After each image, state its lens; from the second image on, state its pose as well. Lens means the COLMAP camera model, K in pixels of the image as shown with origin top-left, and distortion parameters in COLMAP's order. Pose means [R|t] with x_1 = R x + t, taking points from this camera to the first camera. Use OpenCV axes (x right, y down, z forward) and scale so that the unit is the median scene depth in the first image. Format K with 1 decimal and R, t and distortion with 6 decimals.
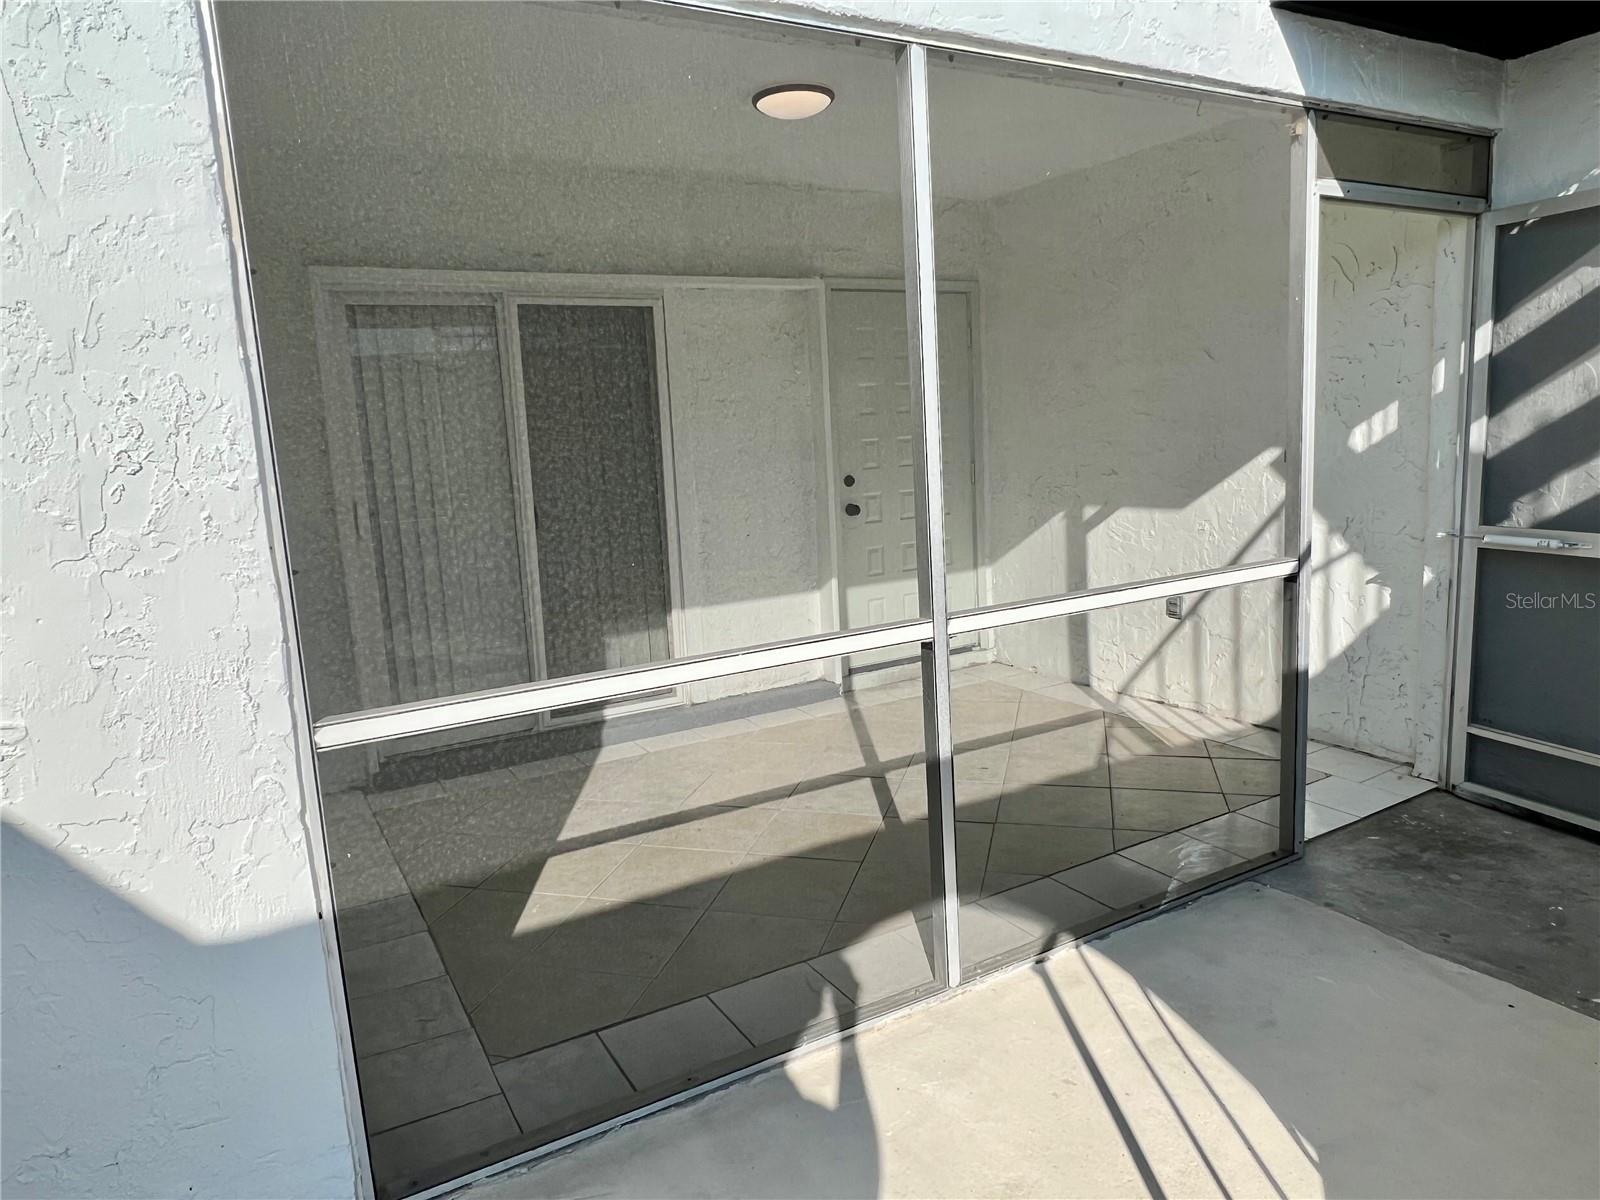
lens RADIAL K [[1027.0, 0, 800.0], [0, 1027.0, 596.8], [0, 0, 1]] dist [0.002838, 0.000181]
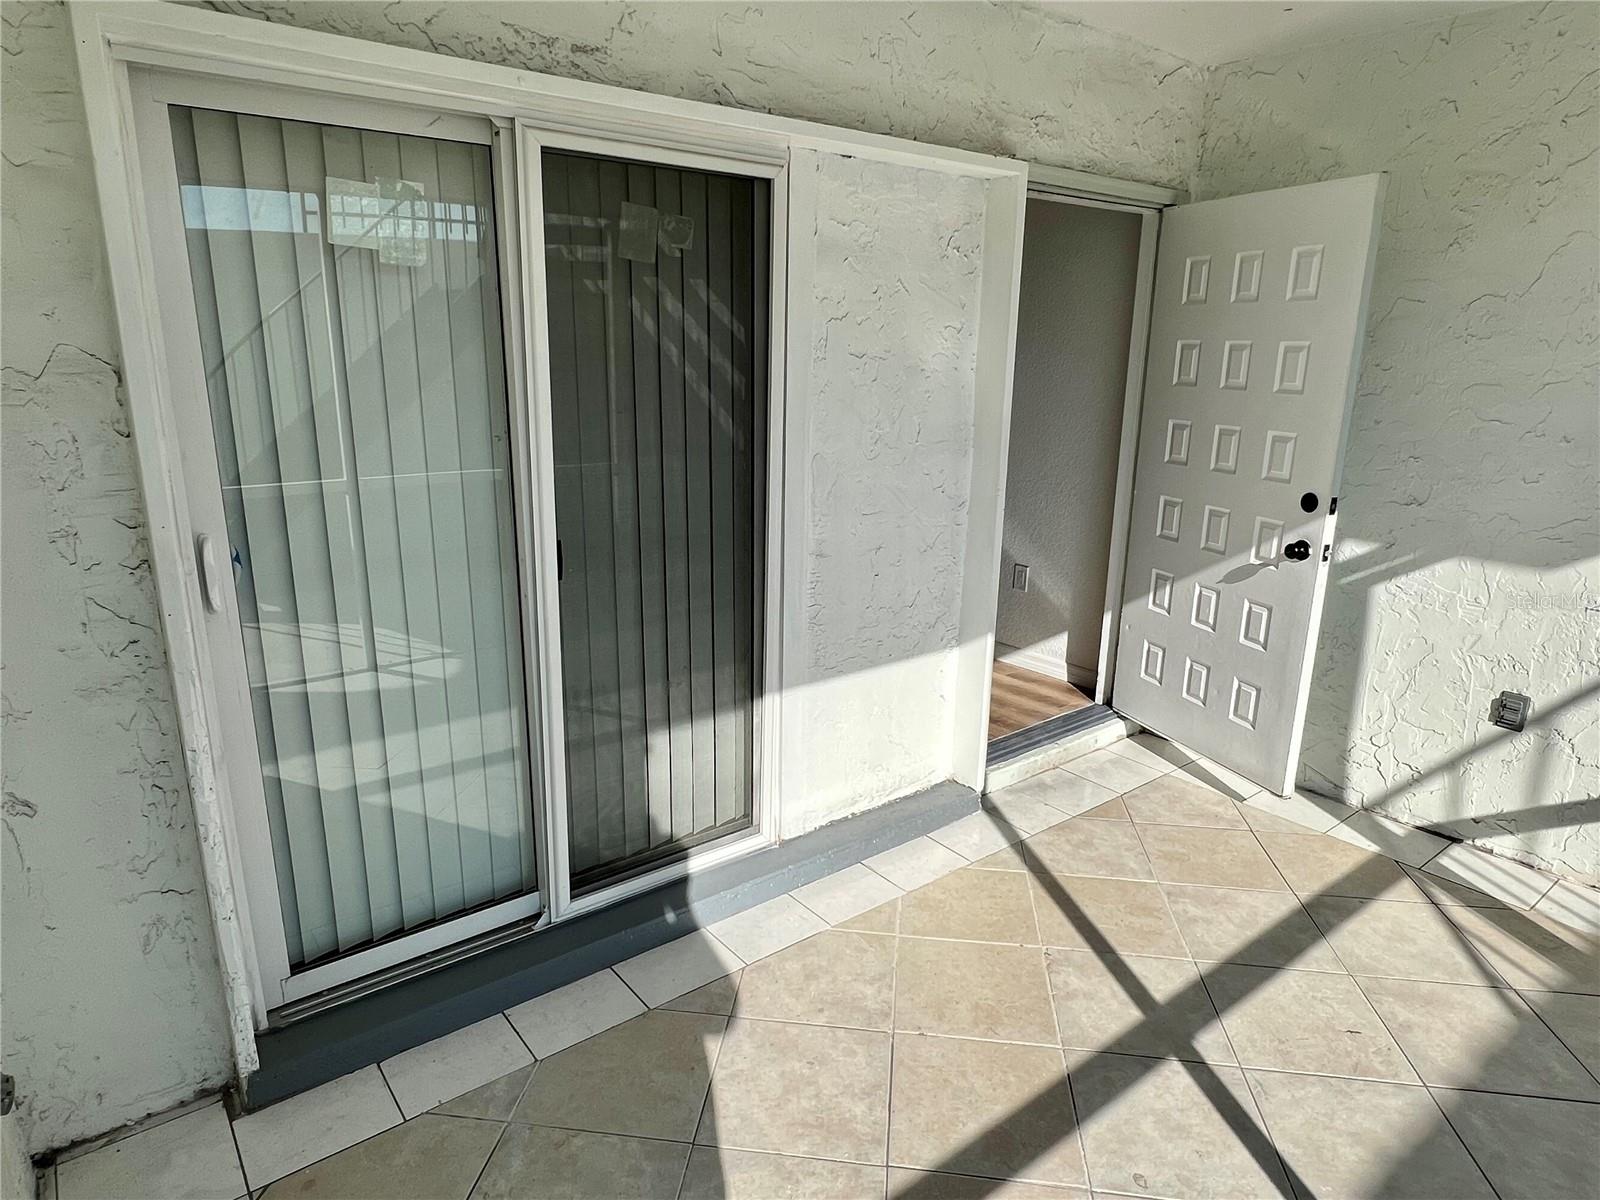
lens RADIAL K [[933.4, 0, 771.5], [0, 933.4, 588.3], [0, 0, 1]] dist [-0.004960, 0.001441]
pose [[0.990477, 0.028439, 0.134707, -0.203868], [-0.040943, 0.995010, 0.090985, -0.108047], [-0.131447, -0.095634, 0.986699, 0.479956]]
